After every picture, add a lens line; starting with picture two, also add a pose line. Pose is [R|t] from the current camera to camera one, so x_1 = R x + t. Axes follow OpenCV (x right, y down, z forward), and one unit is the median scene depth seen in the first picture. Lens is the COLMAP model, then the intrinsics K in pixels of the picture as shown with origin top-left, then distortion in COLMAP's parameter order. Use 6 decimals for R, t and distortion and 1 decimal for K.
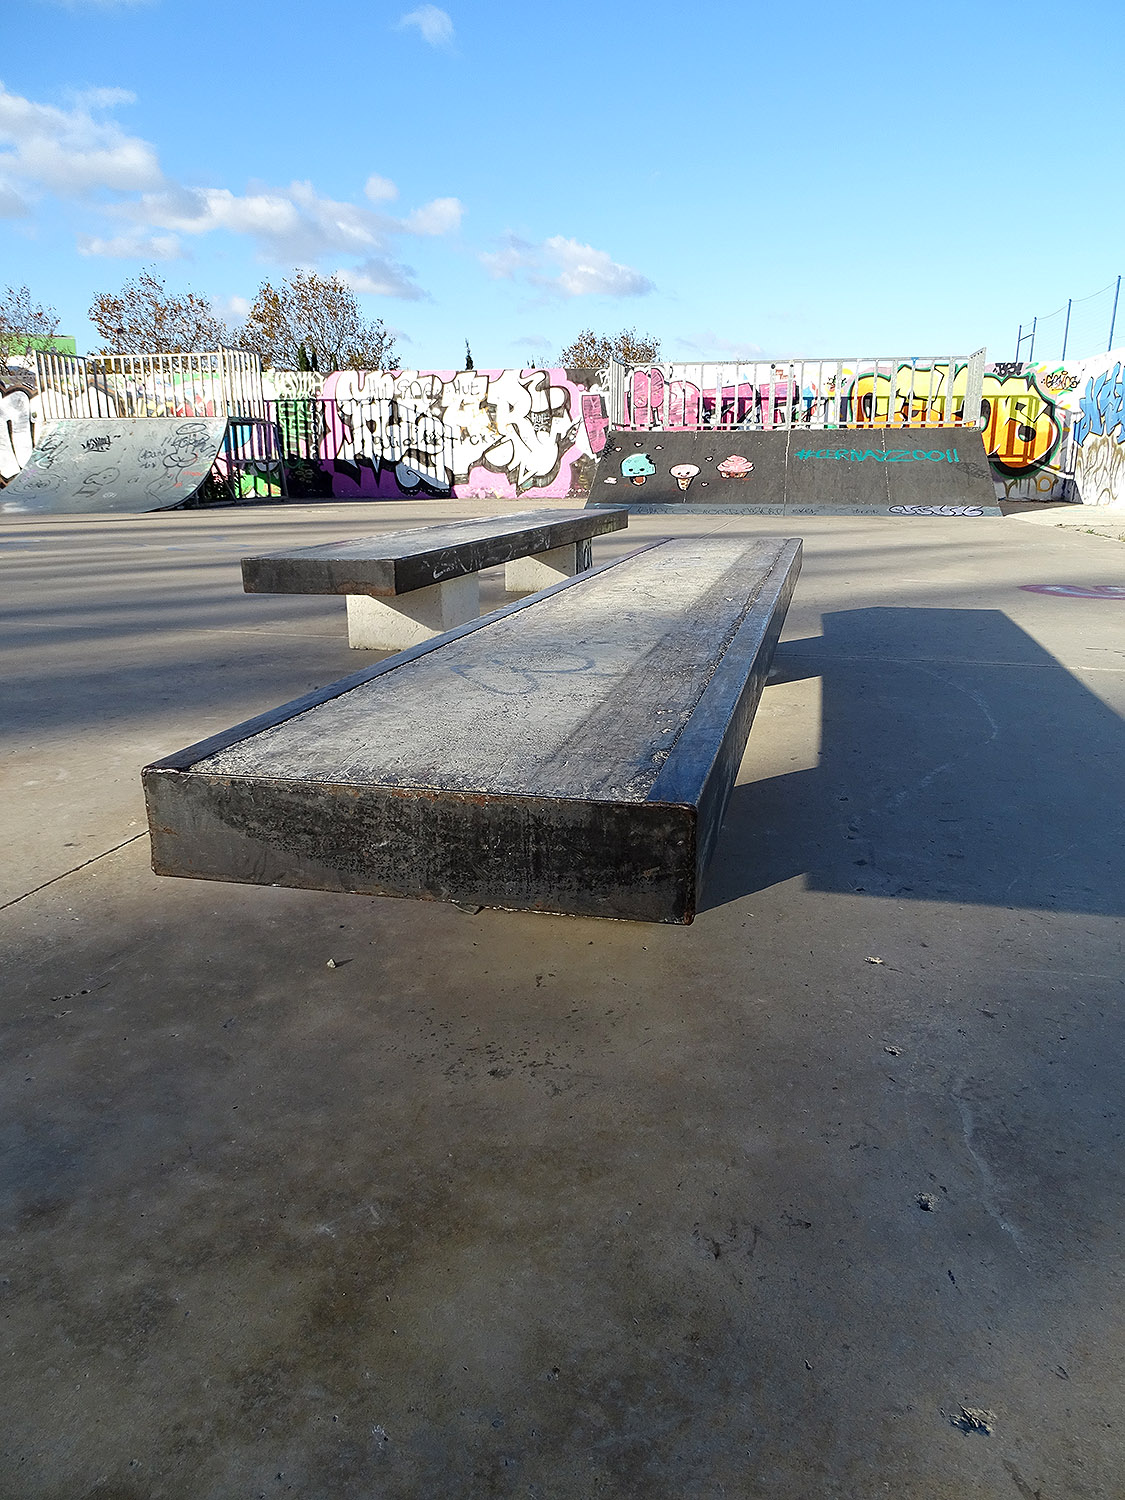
lens RADIAL K [[1045.5, 0, 561.3], [0, 1045.5, 746.7], [0, 0, 1]] dist [0.006204, -0.009566]
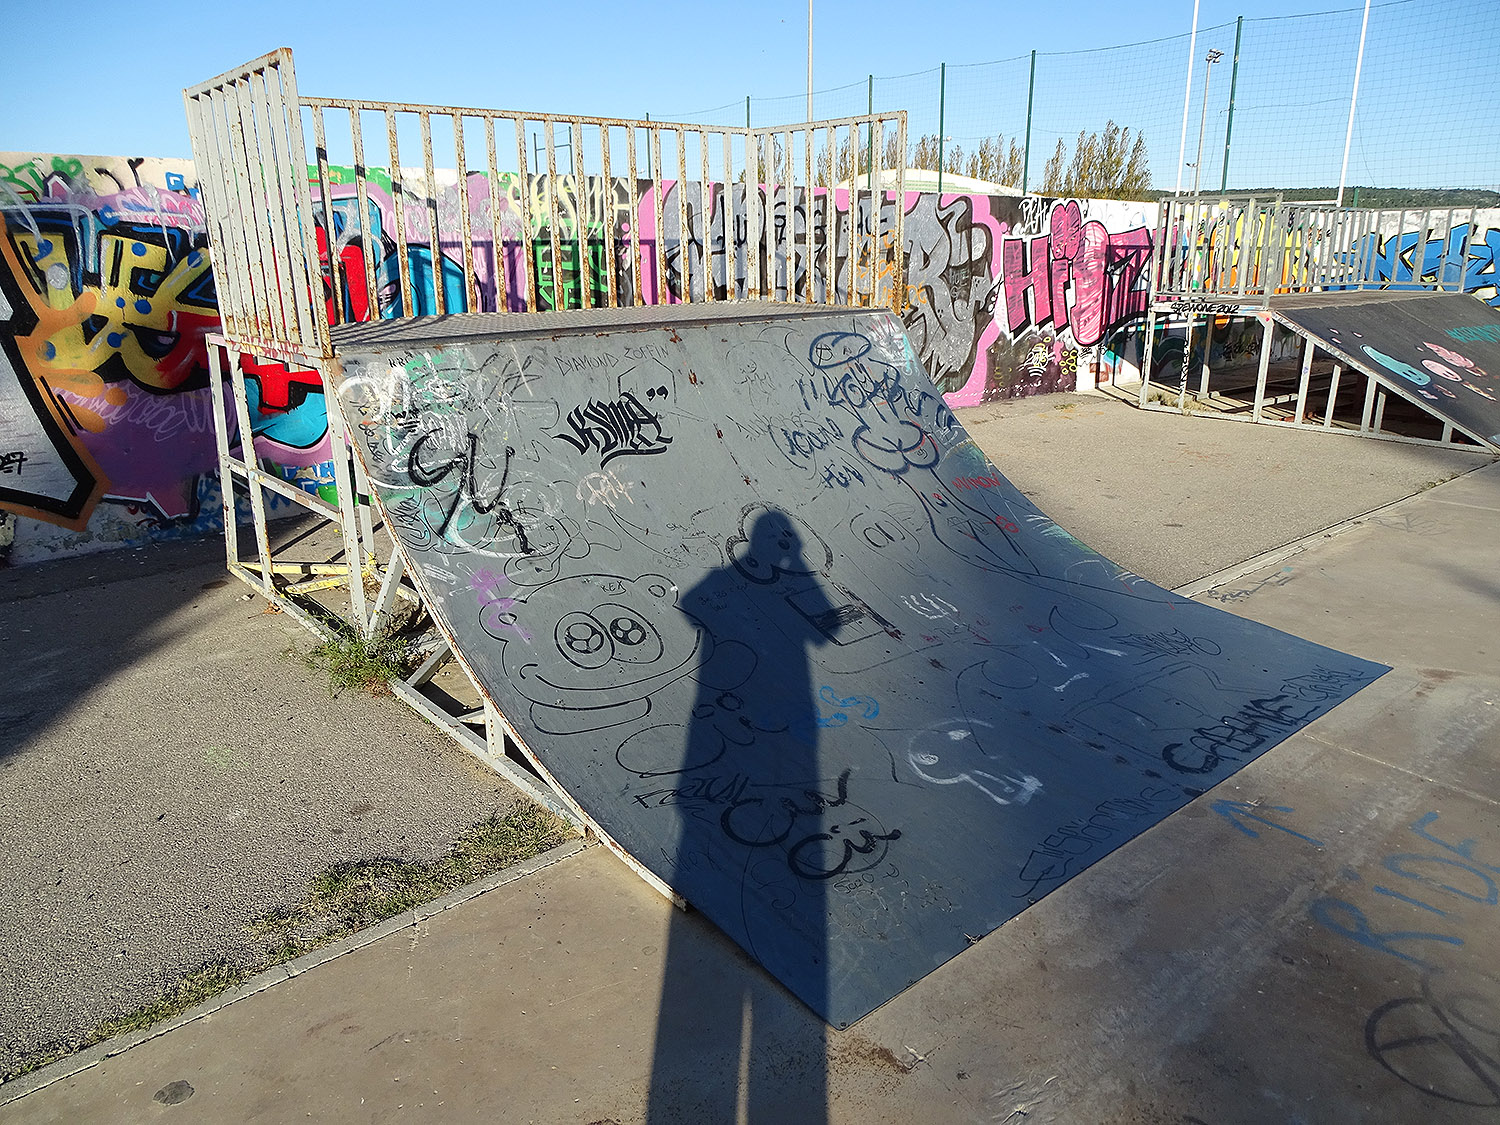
lens RADIAL K [[1045.5, 0, 751.1], [0, 1045.5, 560.2], [0, 0, 1]] dist [0.006204, -0.009566]
pose [[0.625515, -0.223239, 0.747593, -0.577892], [0.209375, 0.971075, 0.114788, -0.254456], [-0.751594, 0.084726, 0.654162, 0.724246]]
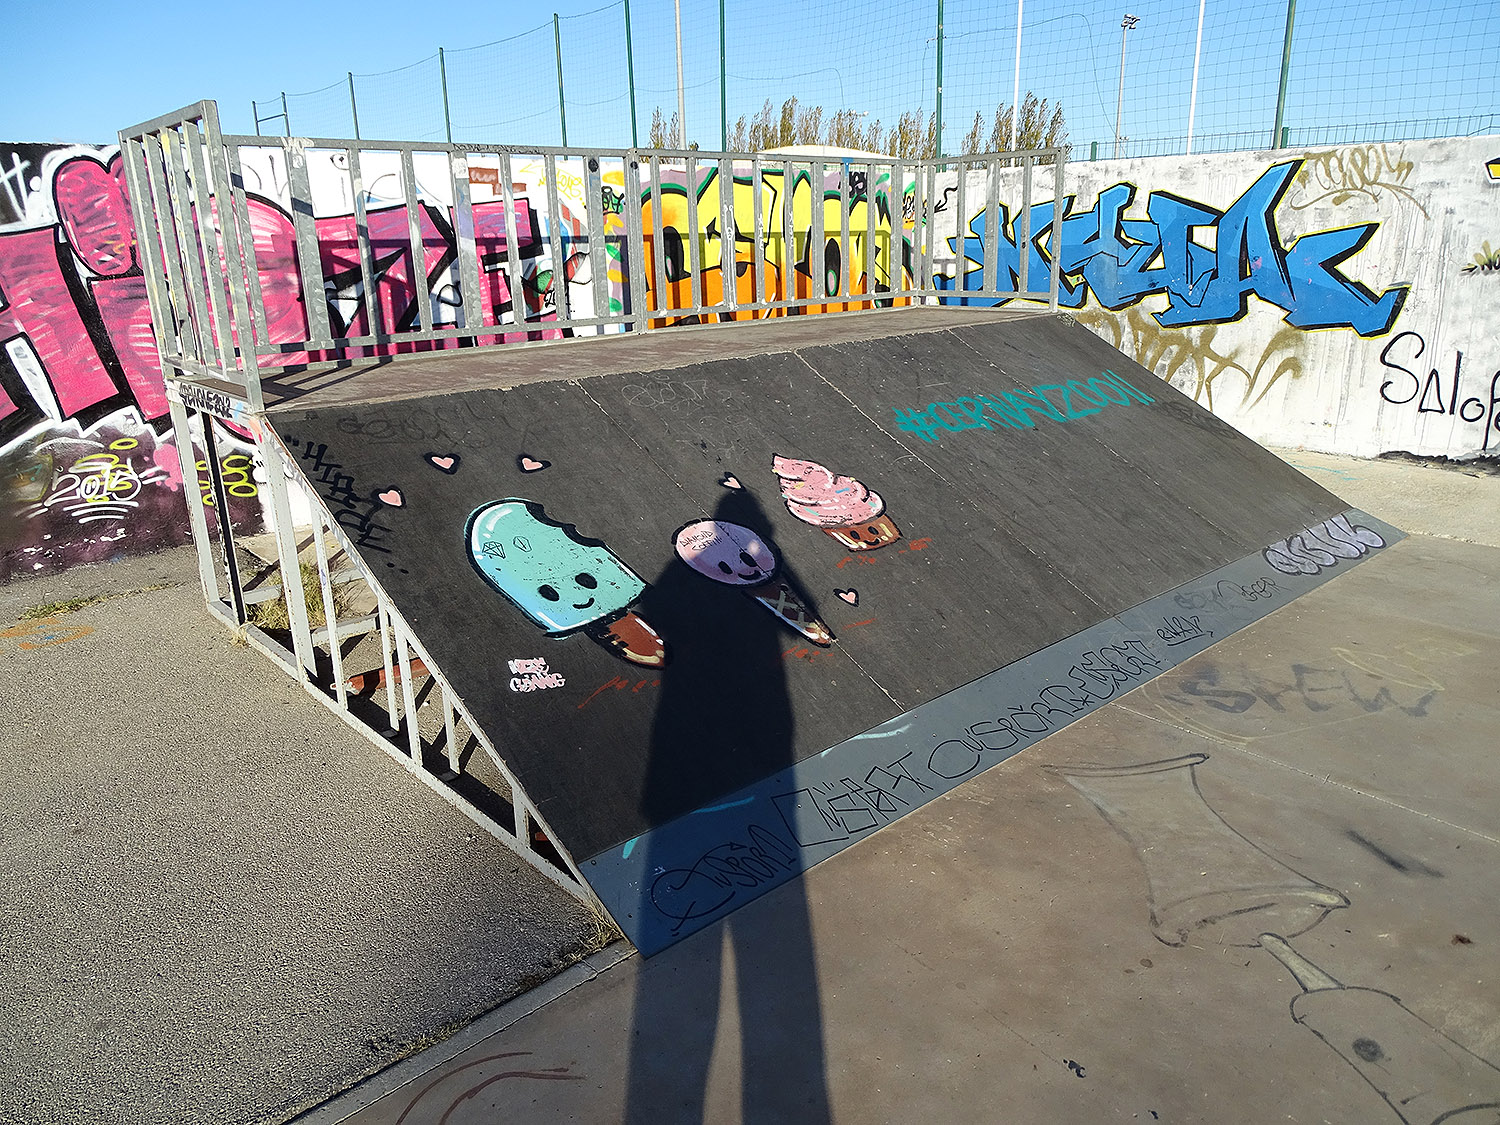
lens RADIAL K [[1045.5, 0, 746.1], [0, 1045.5, 567.9], [0, 0, 1]] dist [0.006204, -0.009566]
pose [[0.591879, -0.259329, 0.763169, -0.072110], [0.236581, 0.961019, 0.143079, -0.239390], [-0.770525, 0.095866, 0.630160, 0.662932]]
